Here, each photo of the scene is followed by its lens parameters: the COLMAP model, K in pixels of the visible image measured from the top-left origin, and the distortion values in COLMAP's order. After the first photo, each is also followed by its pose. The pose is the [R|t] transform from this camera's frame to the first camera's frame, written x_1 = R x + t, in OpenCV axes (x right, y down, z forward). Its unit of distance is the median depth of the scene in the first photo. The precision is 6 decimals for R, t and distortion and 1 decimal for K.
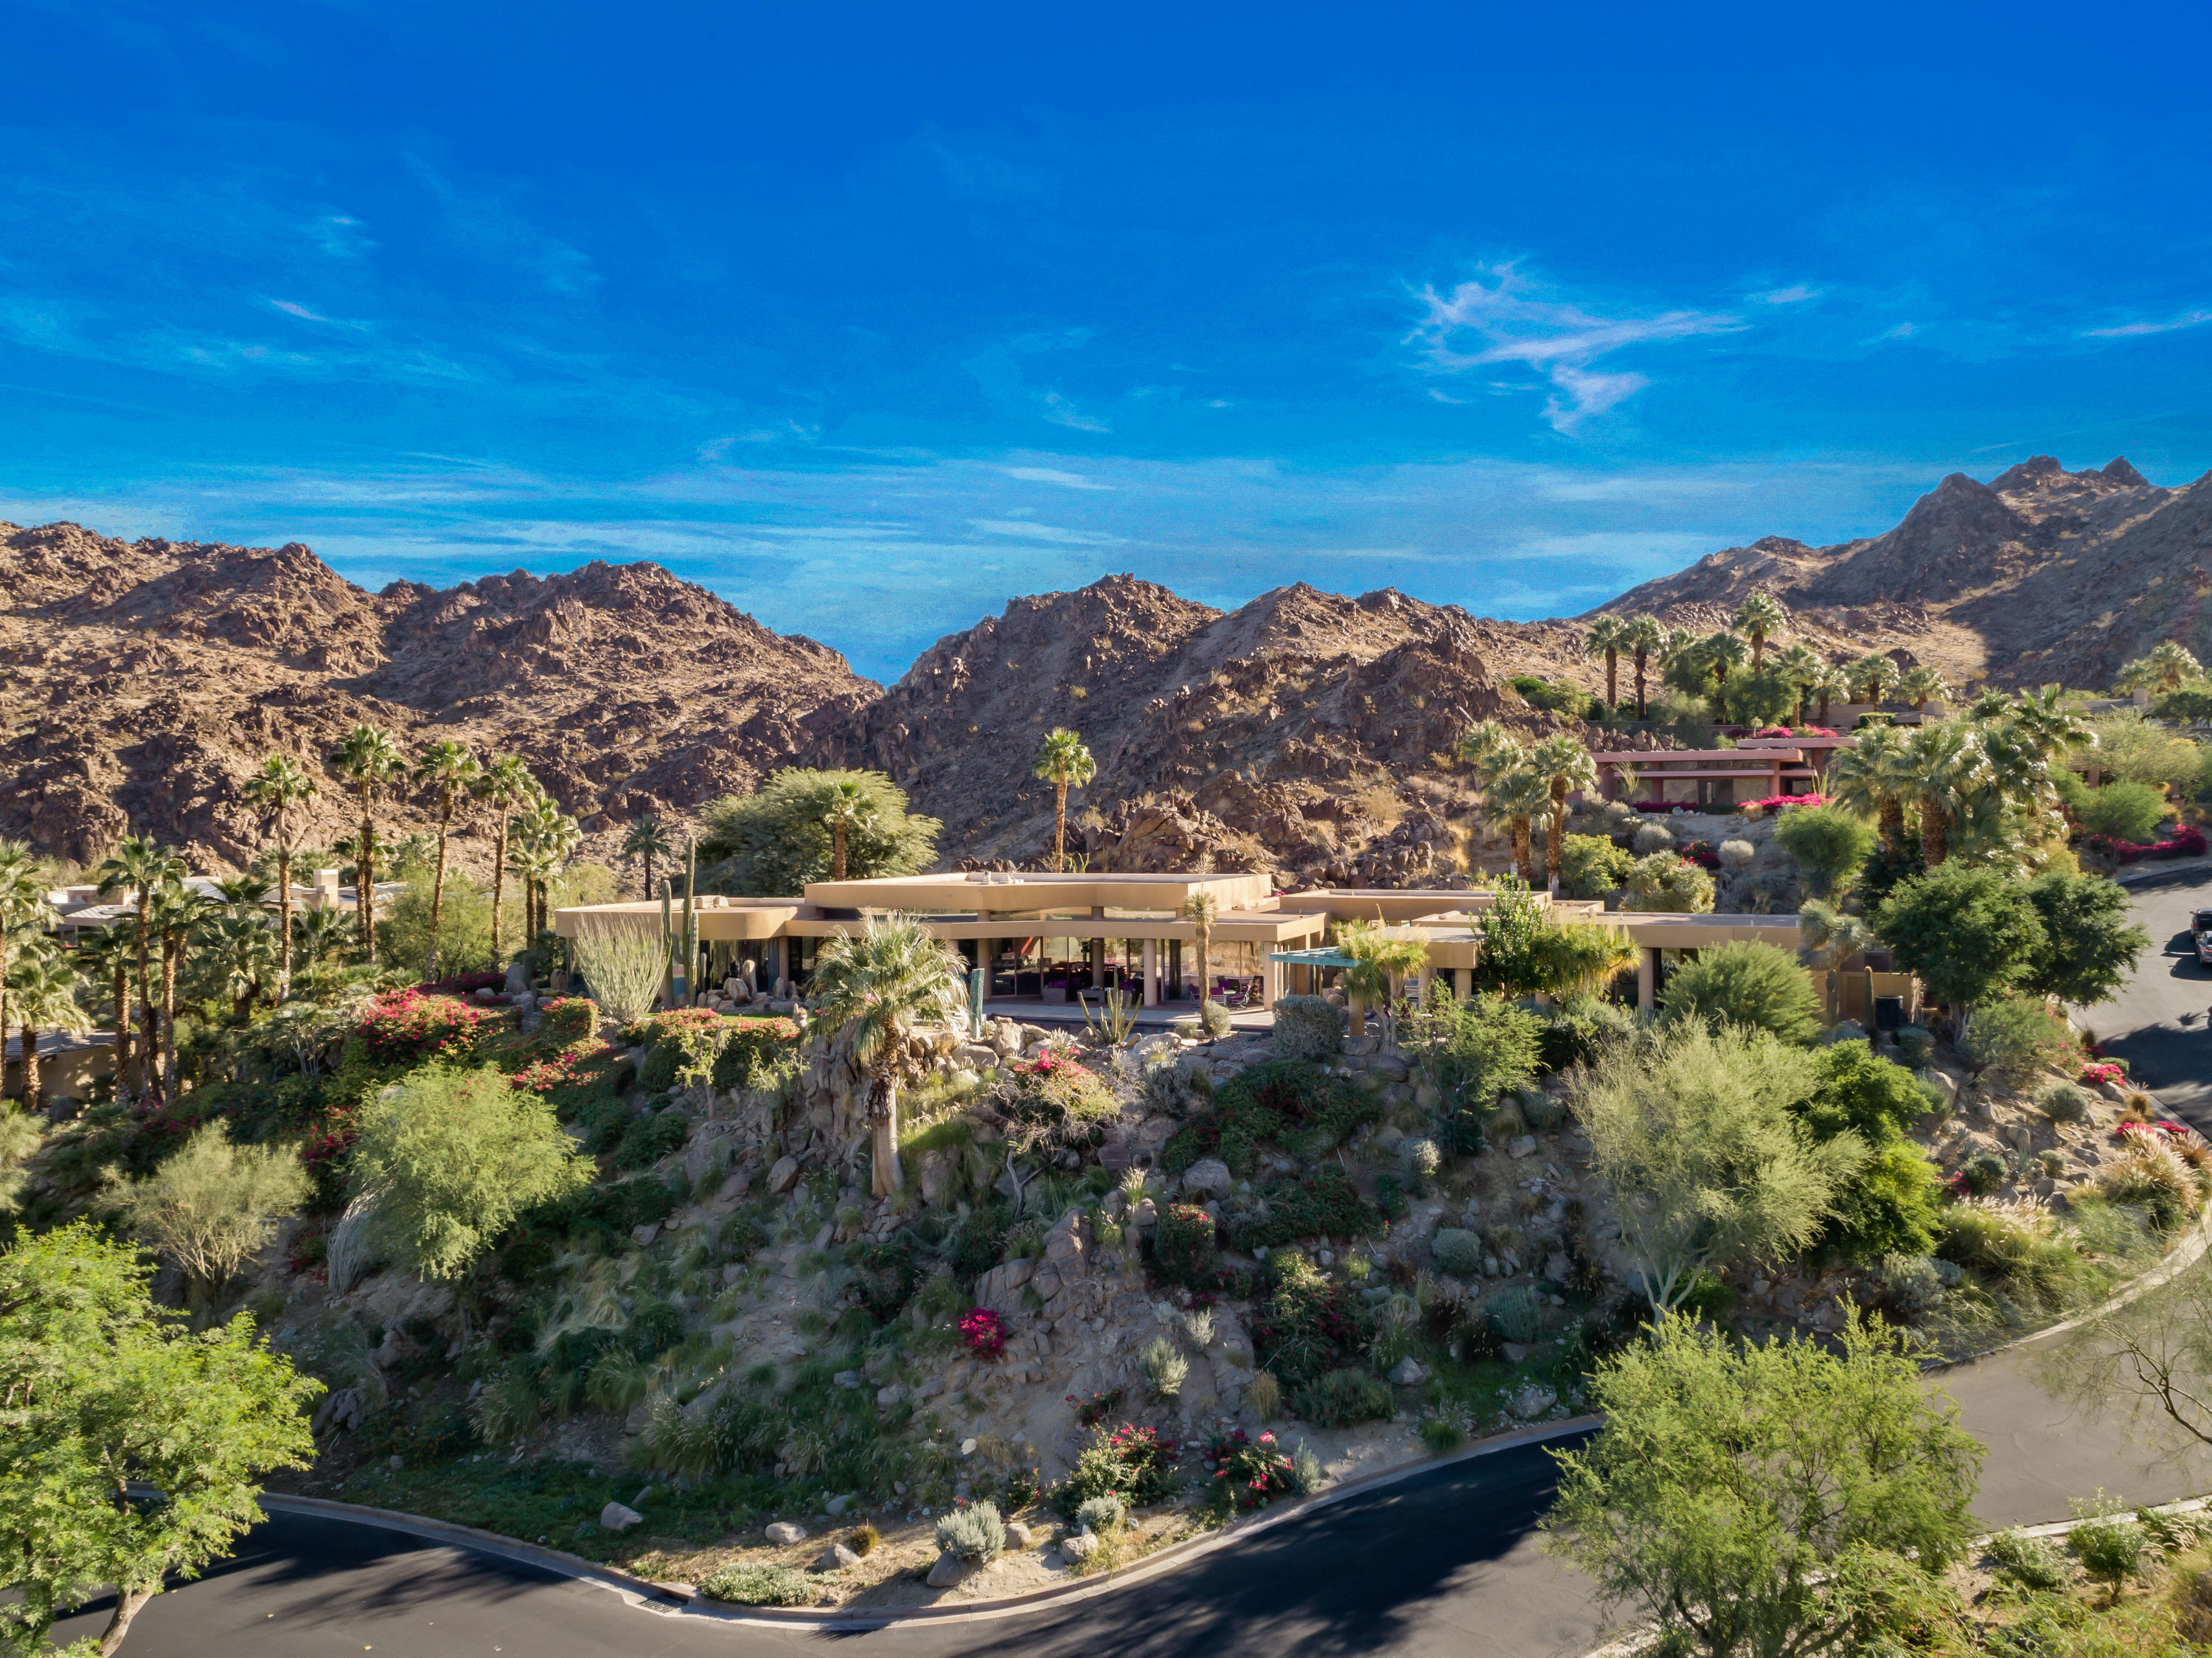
lens RADIAL K [[1676.6, 0, 1109.3], [0, 1676.6, 824.4], [0, 0, 1]] dist [-0.004960, 0.013533]
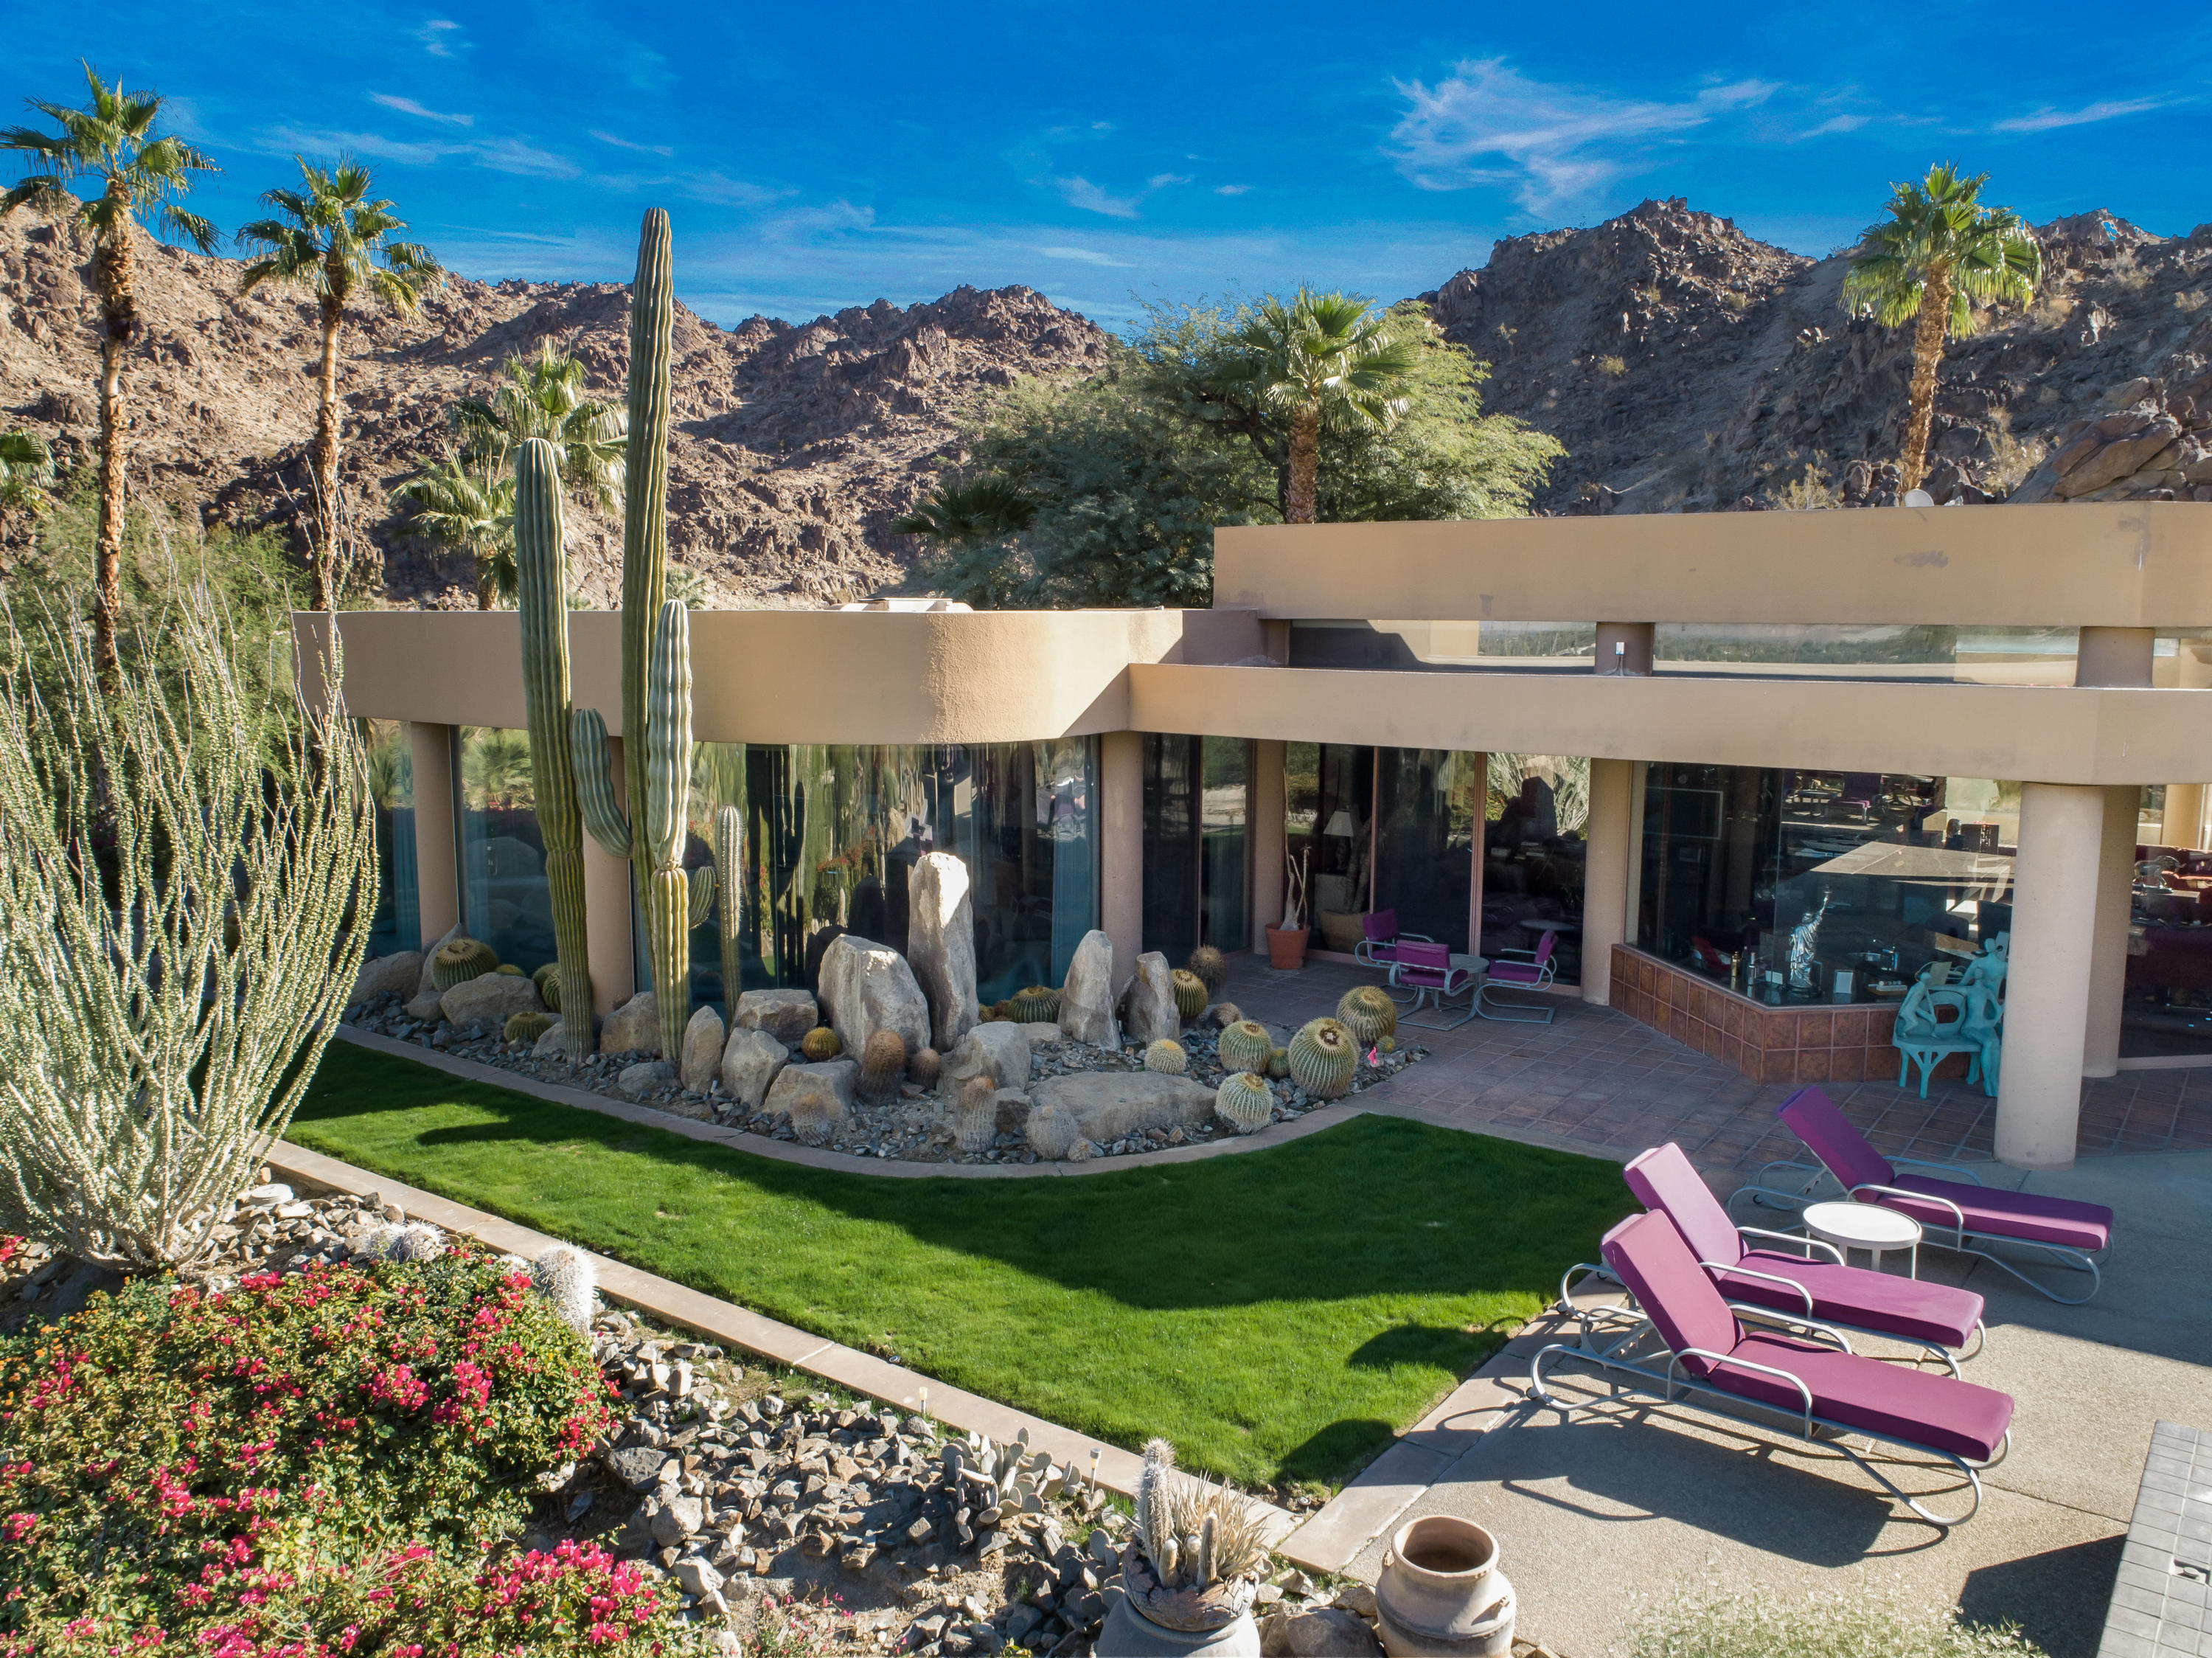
lens RADIAL K [[1676.6, 0, 1109.3], [0, 1676.6, 824.4], [0, 0, 1]] dist [-0.004960, 0.013533]
pose [[0.973827, 0.041468, -0.223476, -0.034283], [-0.013377, 0.991968, 0.125779, 0.011894], [0.226897, -0.119497, 0.966560, 0.184082]]
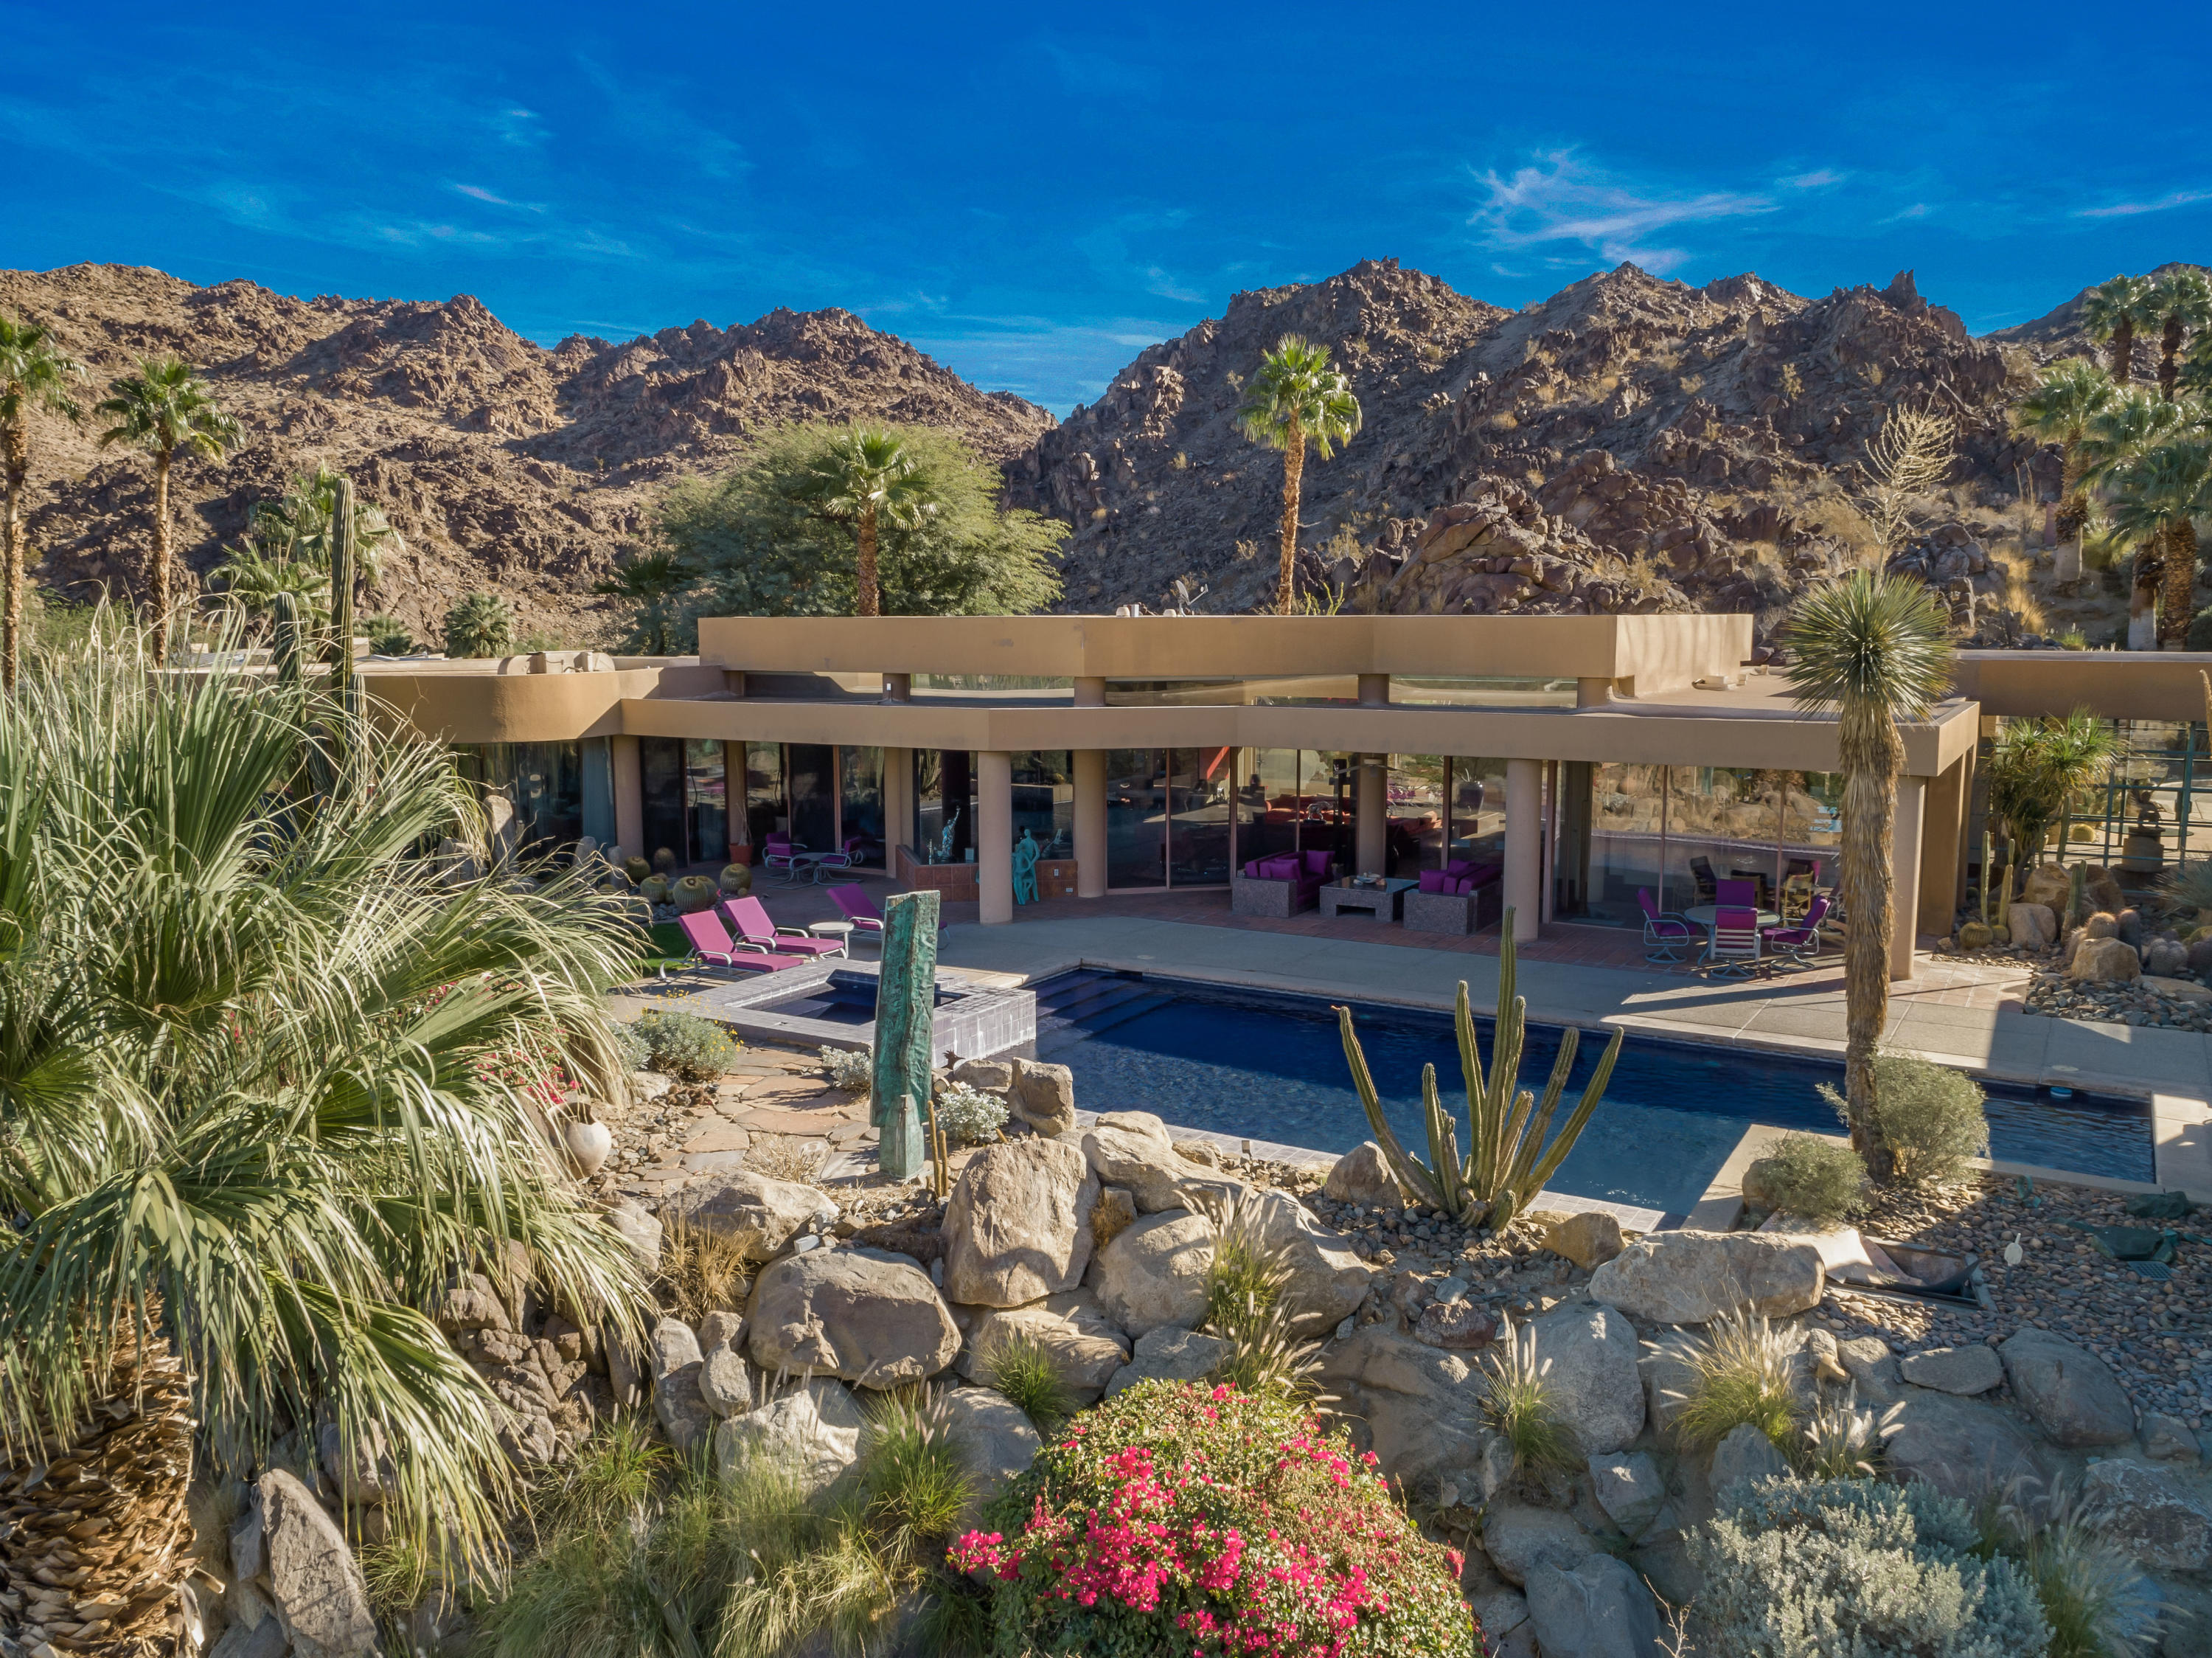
lens RADIAL K [[1678.0, 0, 1108.3], [0, 1678.0, 826.2], [0, 0, 1]] dist [-0.004903, 0.015267]
pose [[0.990116, 0.023027, -0.138344, -0.003257], [-0.006015, 0.992494, 0.122148, 0.008706], [0.140118, -0.120109, 0.982823, 0.141562]]
